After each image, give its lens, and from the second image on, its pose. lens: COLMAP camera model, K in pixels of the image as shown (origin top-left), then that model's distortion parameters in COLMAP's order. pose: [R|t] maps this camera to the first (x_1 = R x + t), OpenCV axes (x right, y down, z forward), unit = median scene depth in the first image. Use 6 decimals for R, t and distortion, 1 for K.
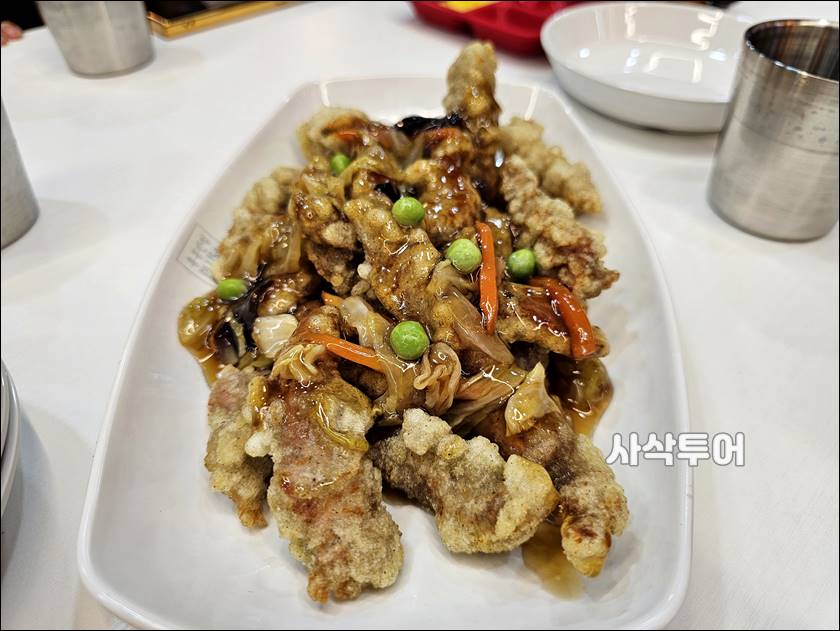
lens RADIAL K [[587.3, 0, 420.0], [0, 587.3, 315.5], [0, 0, 1]] dist [0.049931, -0.031662]
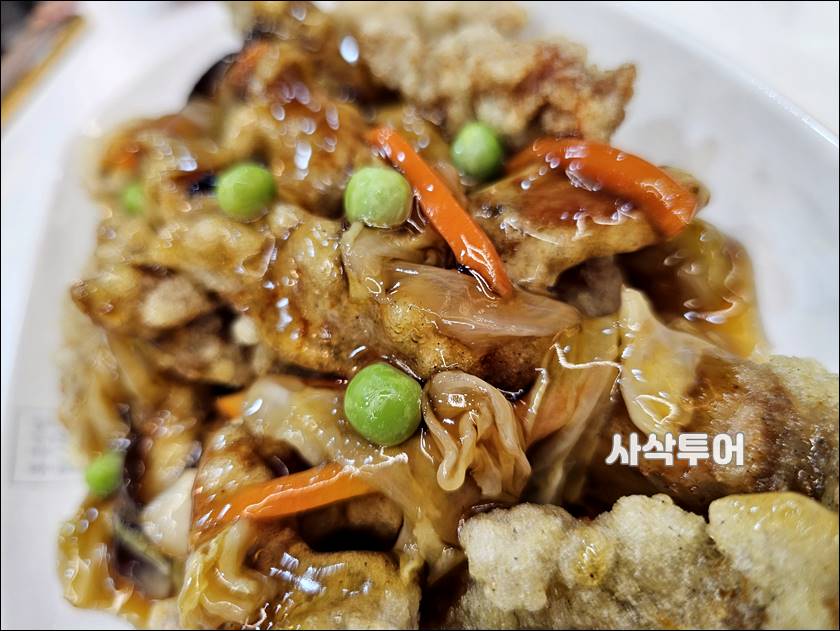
lens RADIAL K [[562.1, 0, 420.0], [0, 562.1, 315.5], [0, 0, 1]] dist [-0.070284, -0.000695]
pose [[0.815852, -0.577576, -0.028125, 0.061348], [0.578209, 0.814162, 0.053059, -0.024286], [-0.007747, -0.059550, 0.998195, 0.523873]]
